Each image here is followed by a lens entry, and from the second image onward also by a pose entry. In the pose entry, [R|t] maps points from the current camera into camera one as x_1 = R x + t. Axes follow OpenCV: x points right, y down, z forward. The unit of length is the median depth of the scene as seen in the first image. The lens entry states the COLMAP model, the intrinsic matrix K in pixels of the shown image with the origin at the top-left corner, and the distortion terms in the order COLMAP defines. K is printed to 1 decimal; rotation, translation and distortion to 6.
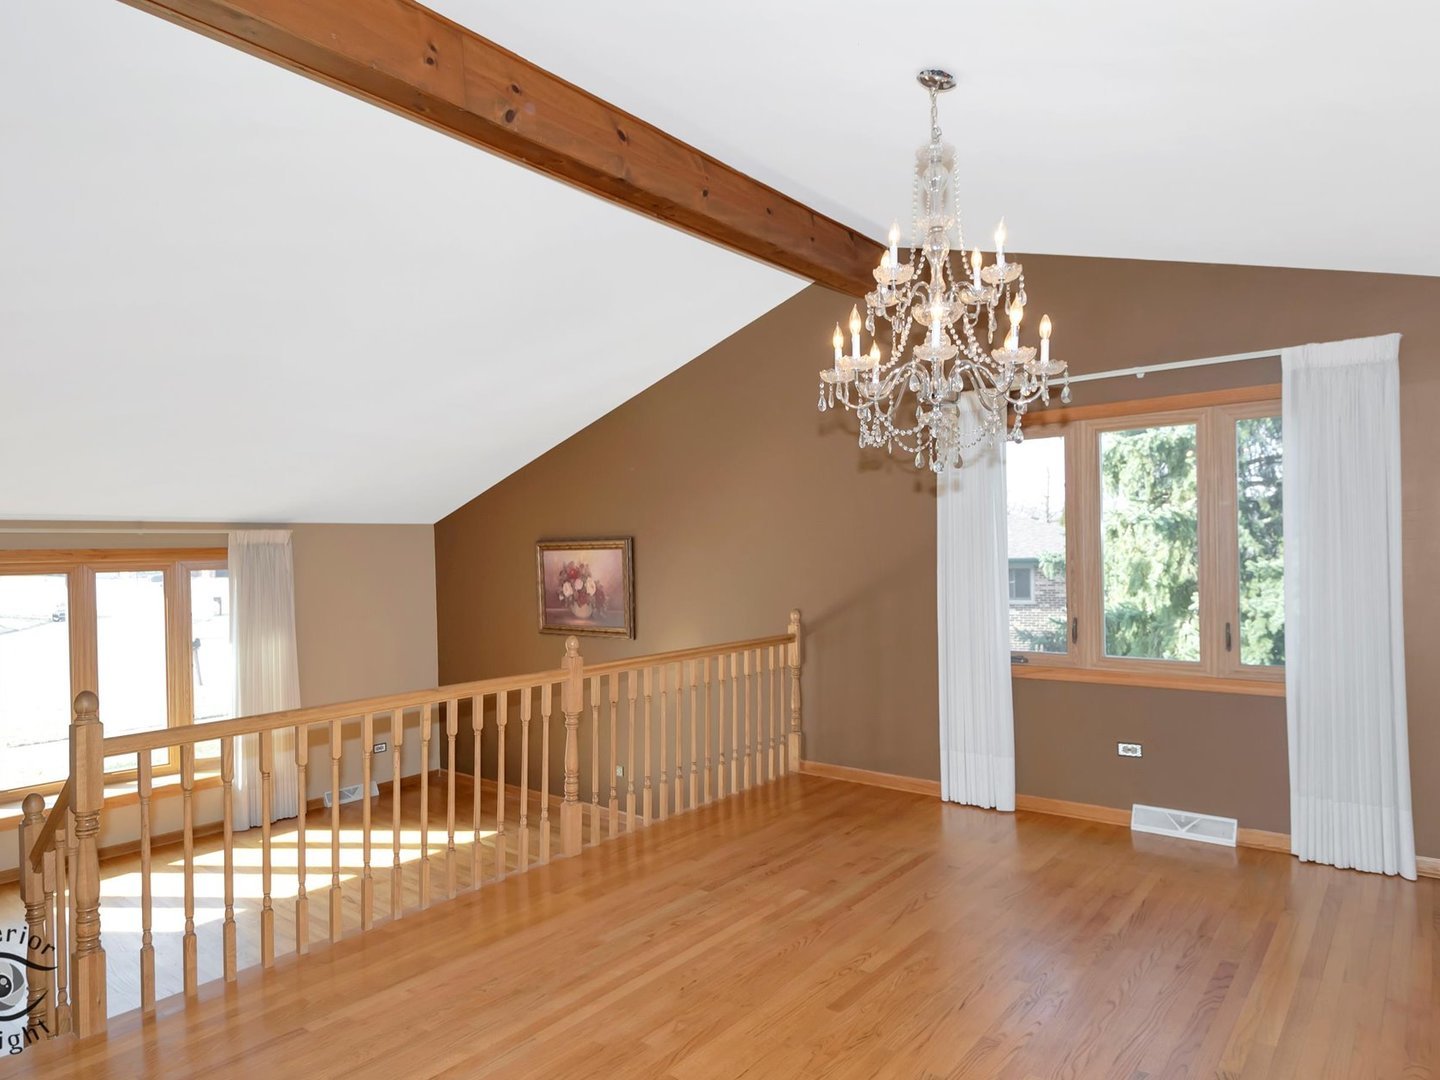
lens RADIAL K [[923.8, 0, 727.7], [0, 923.8, 551.6], [0, 0, 1]] dist [0.006081, 0.006133]
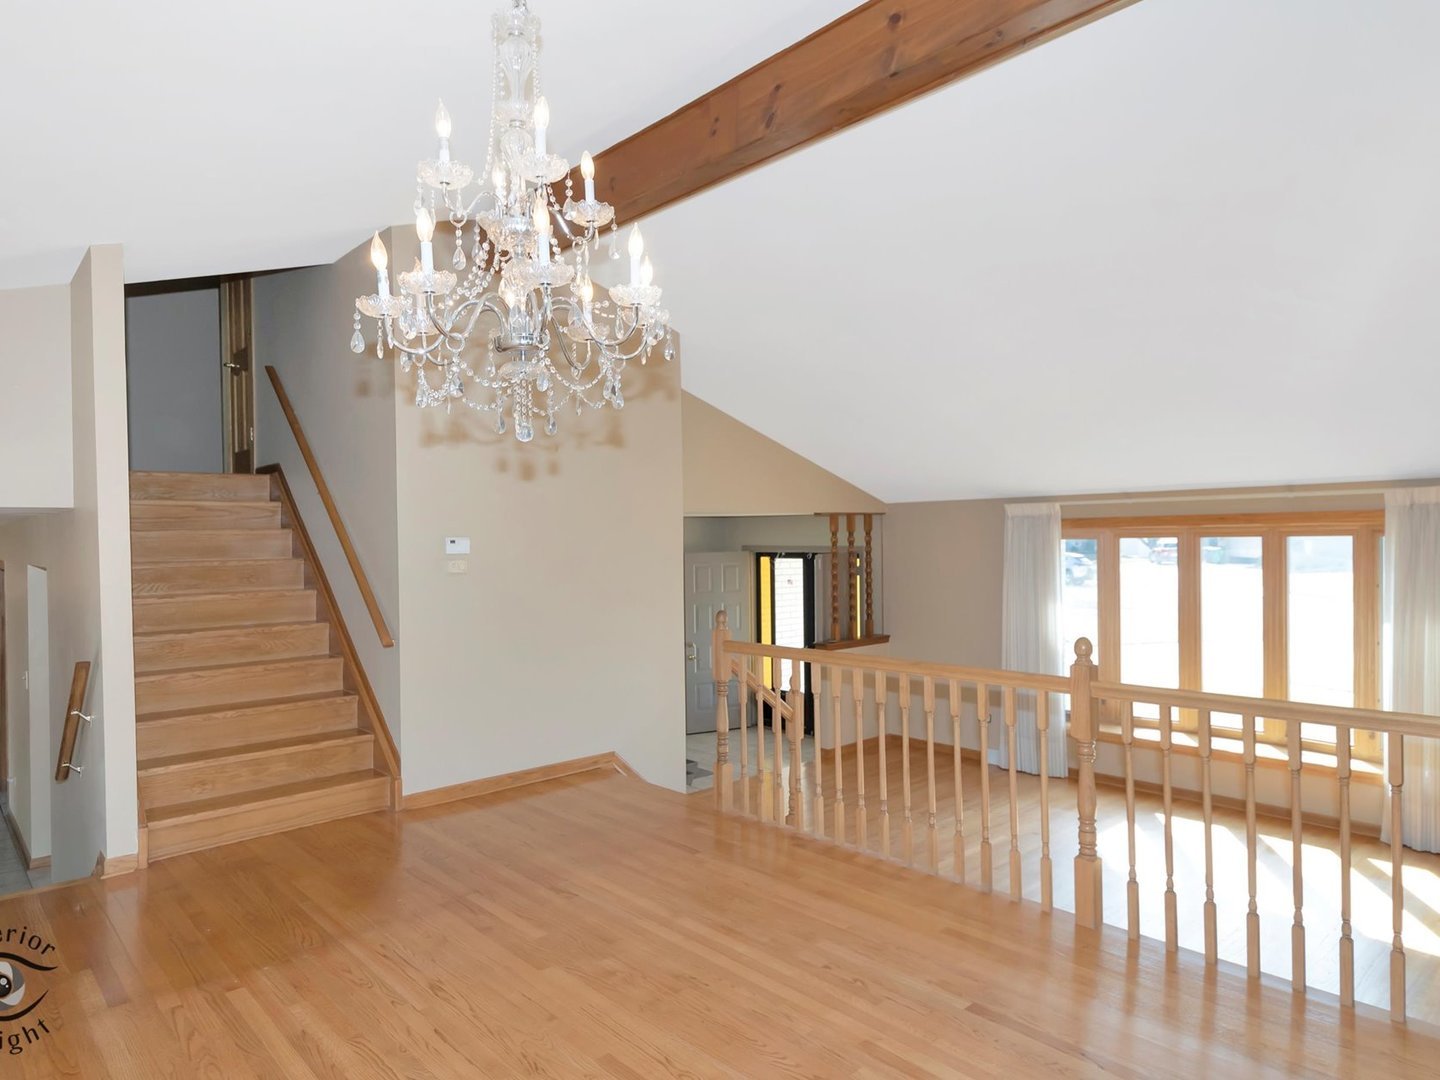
lens RADIAL K [[923.8, 0, 711.3], [0, 923.8, 544.3], [0, 0, 1]] dist [0.006081, 0.006133]
pose [[-0.201256, 0.025457, -0.979208, 0.509292], [0.020360, 0.999555, 0.021802, -0.004265], [0.979327, -0.015549, -0.201685, 0.696467]]
